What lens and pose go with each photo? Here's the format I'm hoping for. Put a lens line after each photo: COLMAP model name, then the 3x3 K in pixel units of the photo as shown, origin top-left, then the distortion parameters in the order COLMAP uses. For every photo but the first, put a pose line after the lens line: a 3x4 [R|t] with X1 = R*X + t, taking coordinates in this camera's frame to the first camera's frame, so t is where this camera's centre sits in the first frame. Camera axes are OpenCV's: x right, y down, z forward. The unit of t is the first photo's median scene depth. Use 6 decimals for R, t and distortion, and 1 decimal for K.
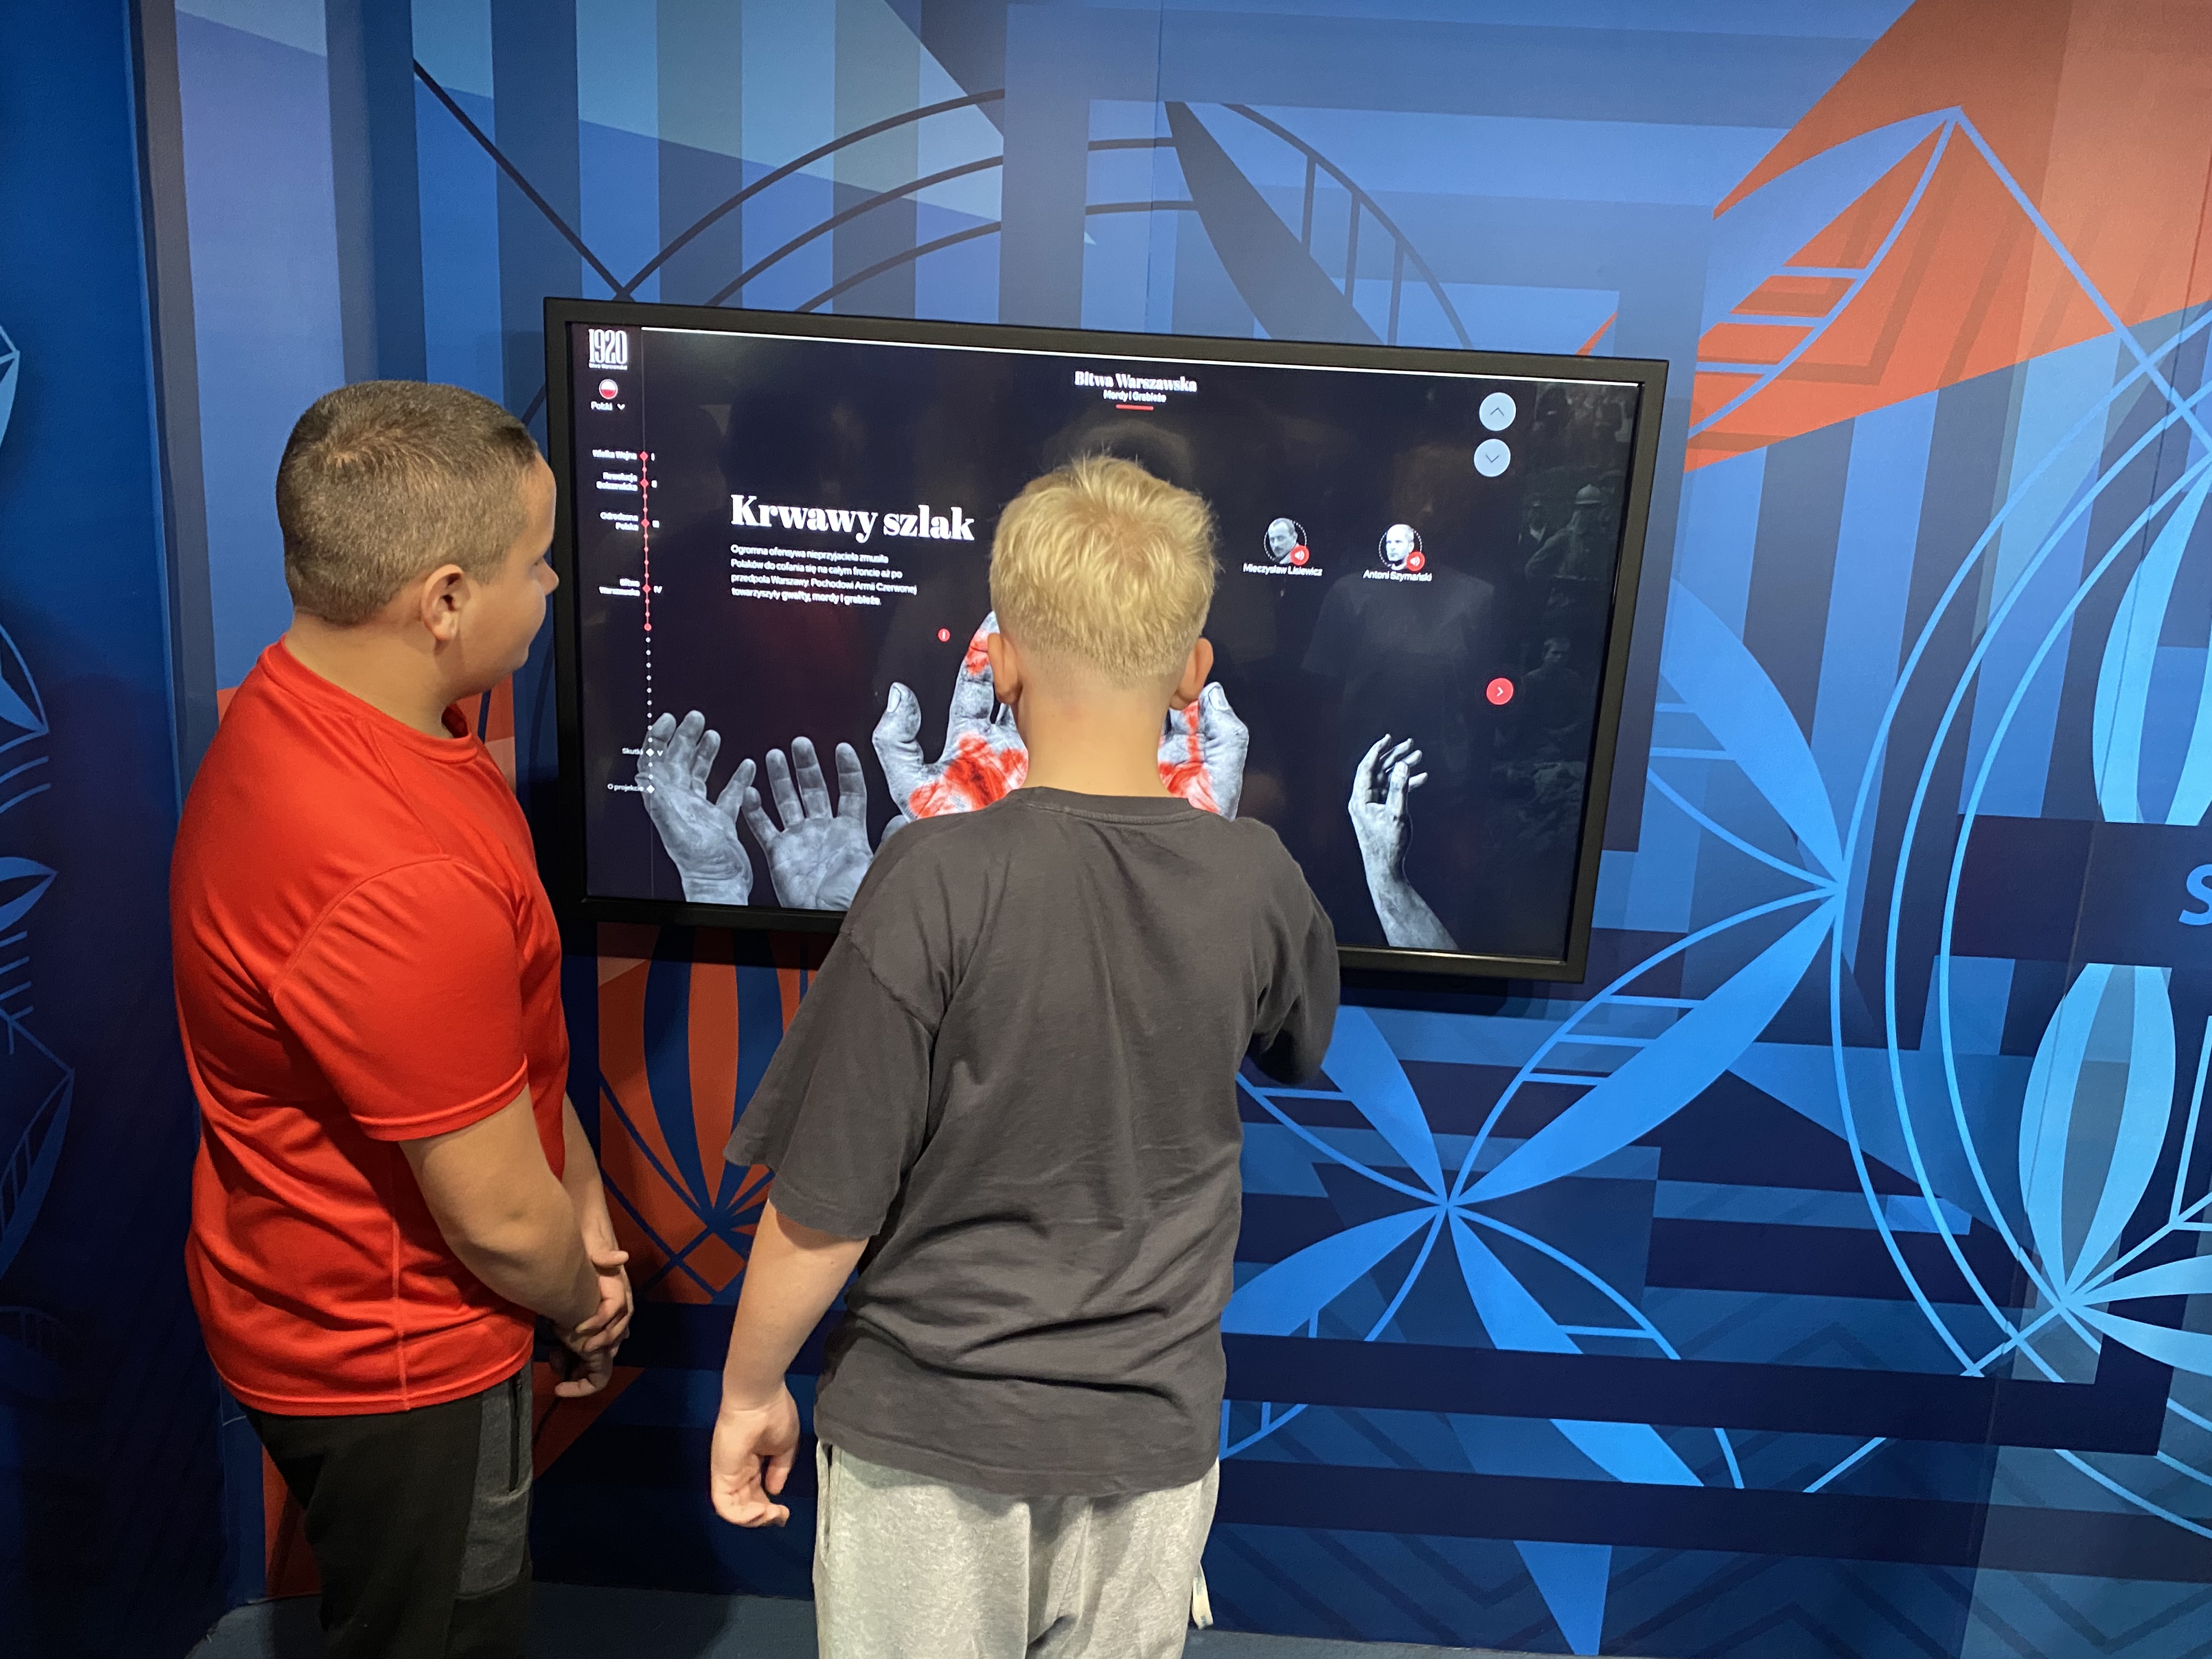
lens RADIAL K [[1704.0, 0, 1106.4], [0, 1704.0, 830.2], [0, 0, 1]] dist [-0.001286, -0.000367]
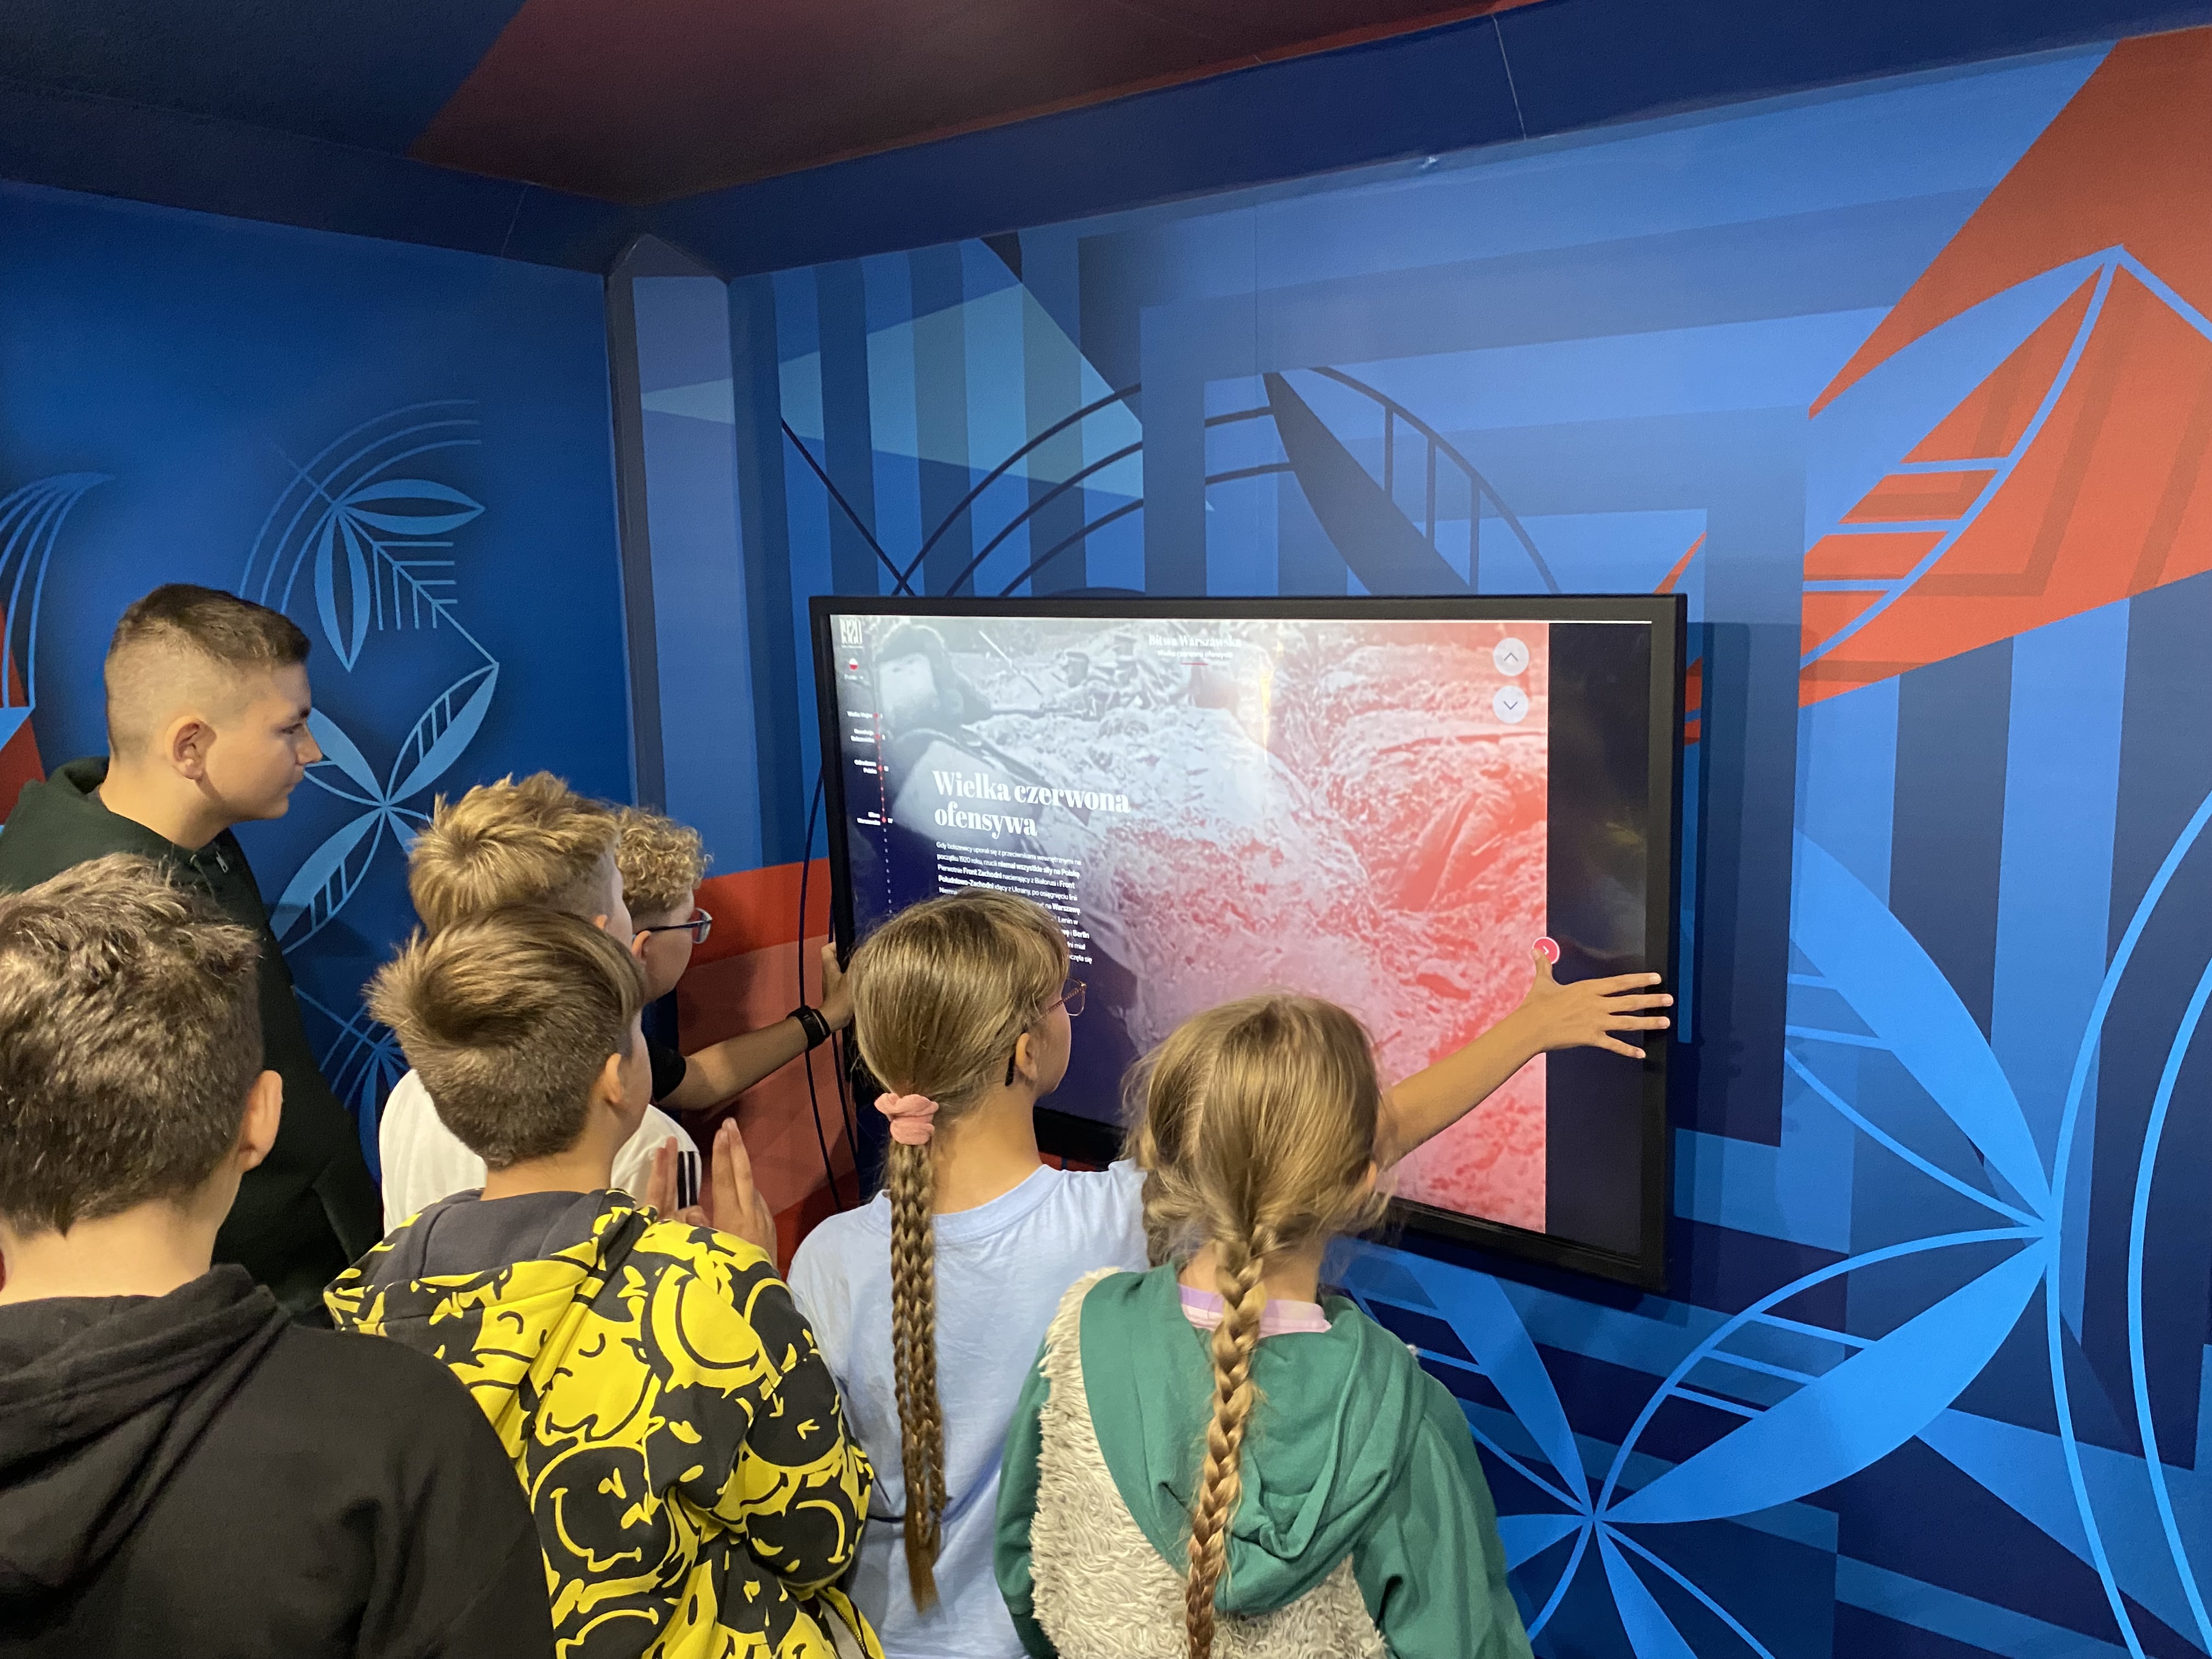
lens RADIAL K [[1704.0, 0, 1107.3], [0, 1704.0, 843.9], [0, 0, 1]] dist [-0.001286, -0.000367]
pose [[0.803454, 0.027261, -0.594742, 0.572375], [-0.073940, 0.995786, -0.054244, -0.070449], [0.590757, 0.087558, 0.802084, 0.116392]]
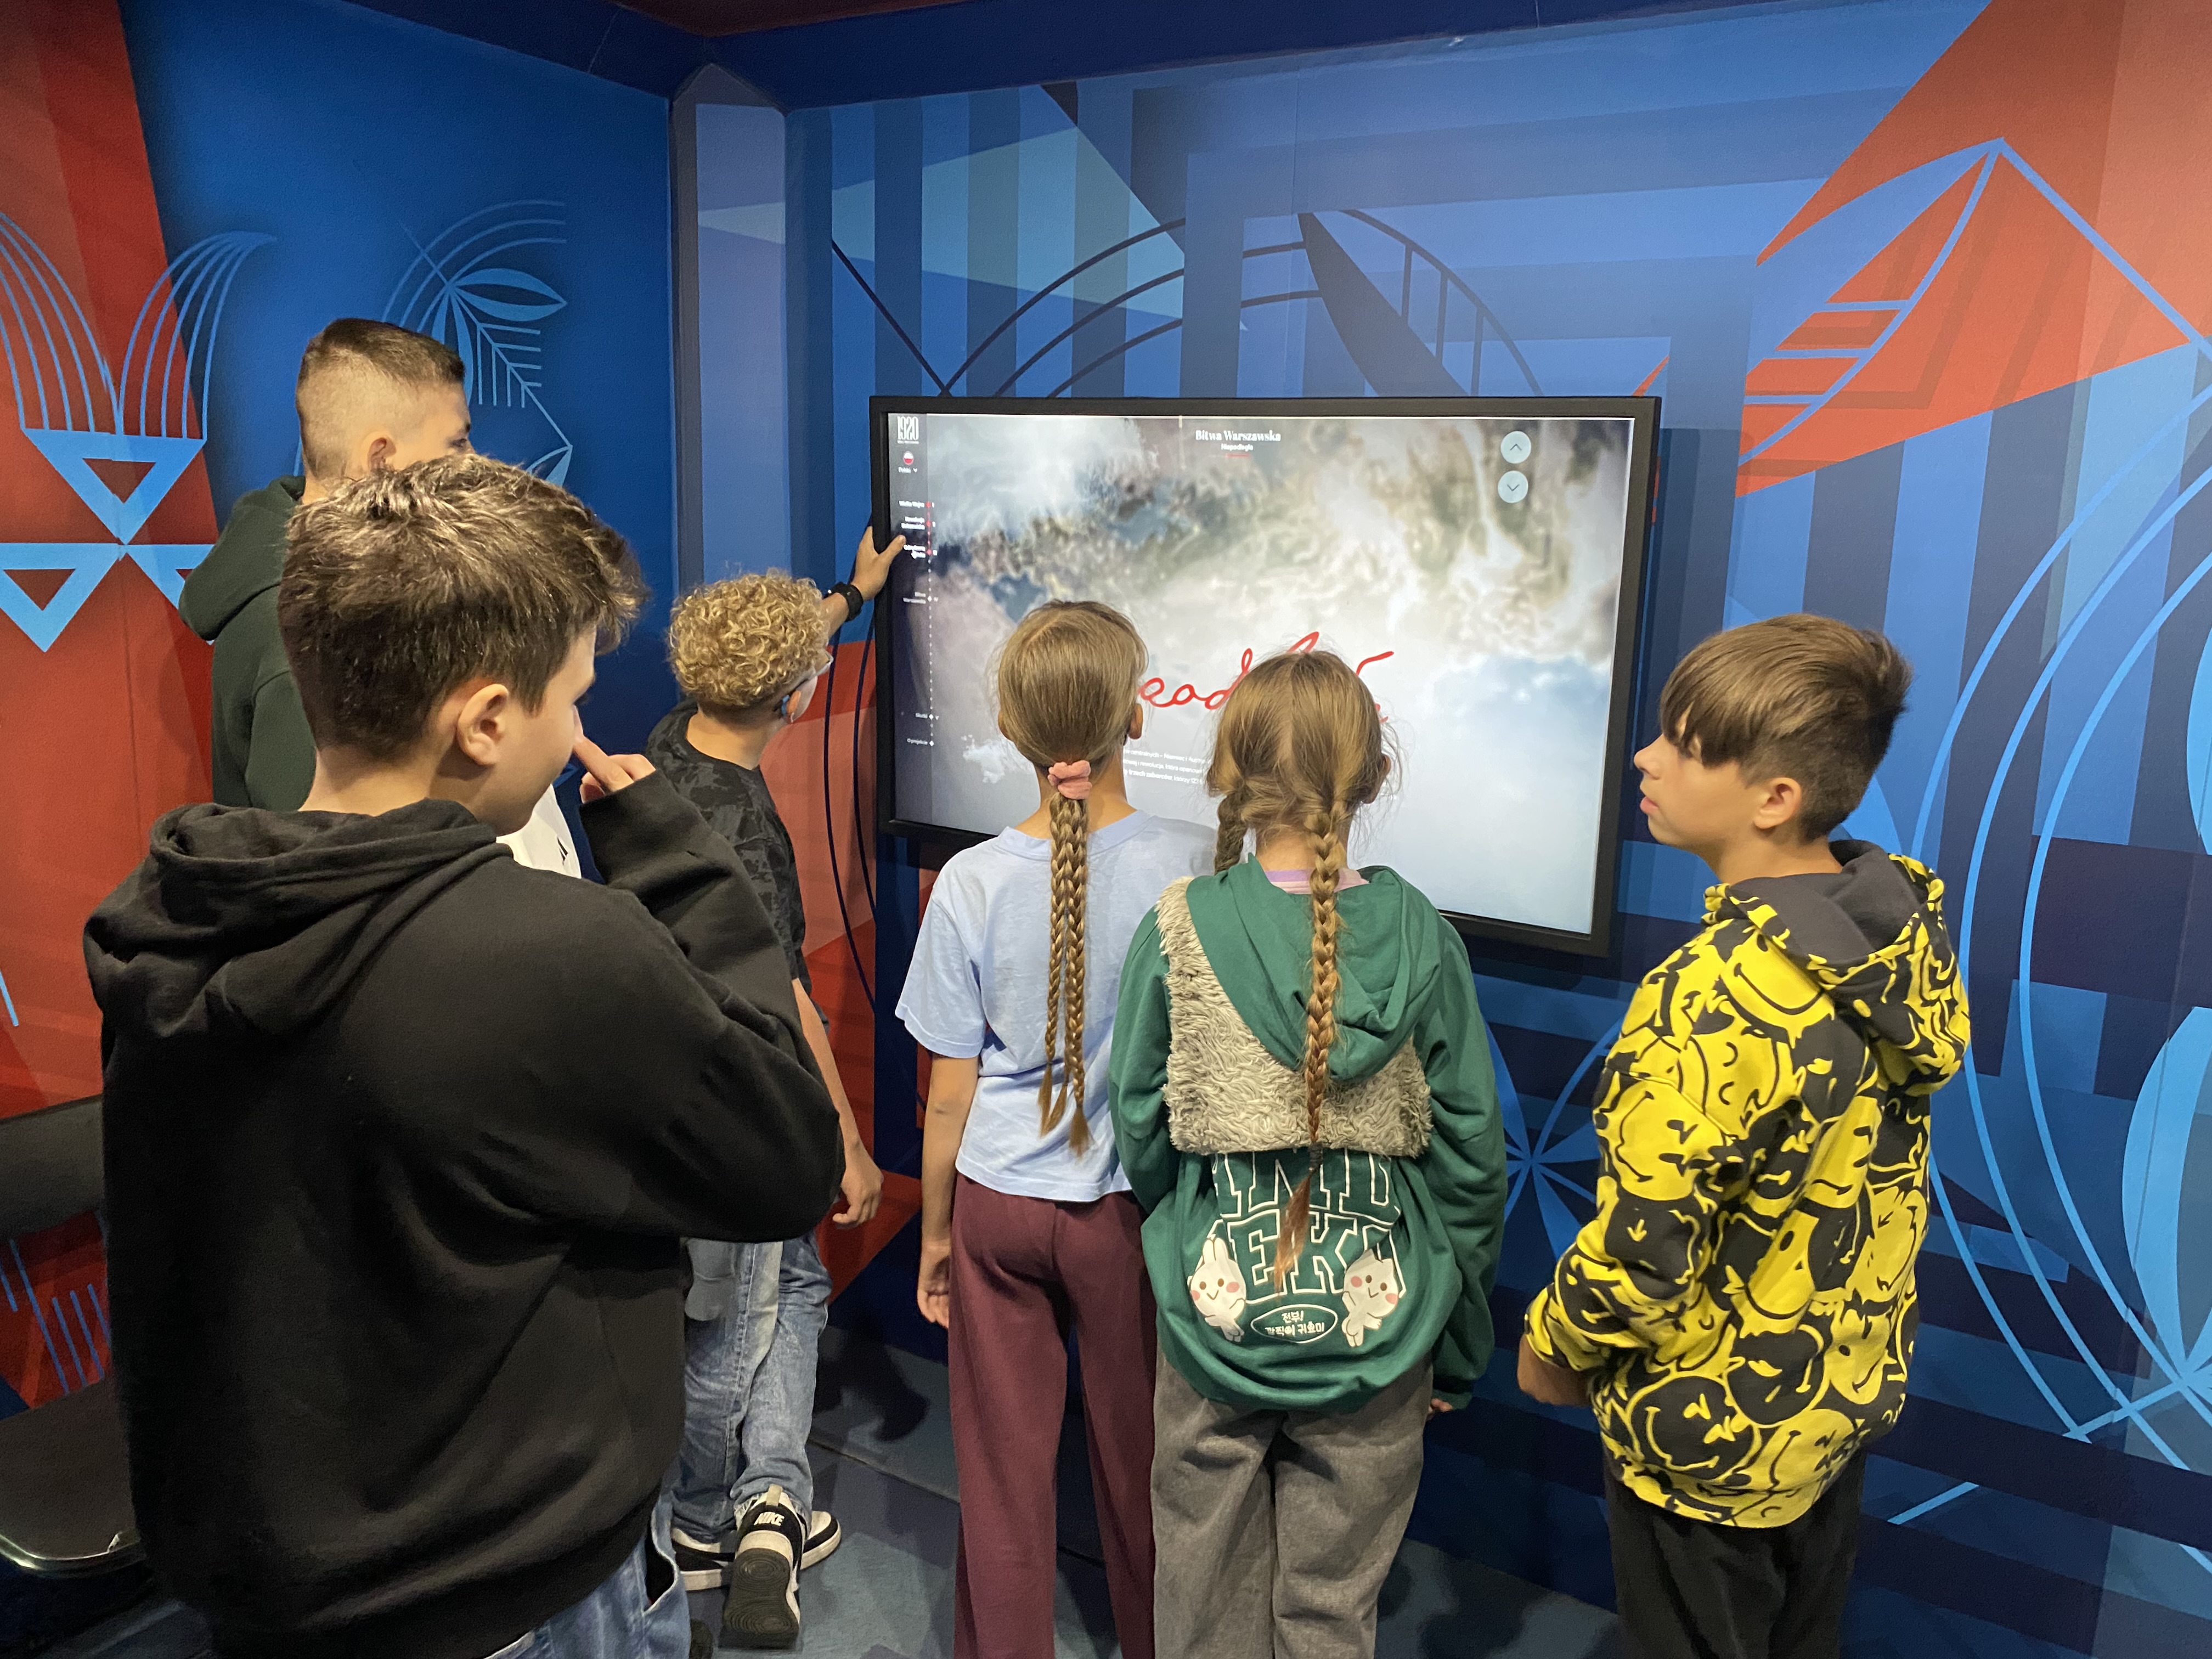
lens RADIAL K [[1704.0, 0, 1089.3], [0, 1704.0, 834.4], [0, 0, 1]] dist [-0.001286, -0.000367]
pose [[0.864516, 0.073136, -0.497255, 0.540711], [-0.098381, 0.994842, -0.024722, 0.071372], [0.492882, 0.070293, 0.867252, -0.130018]]
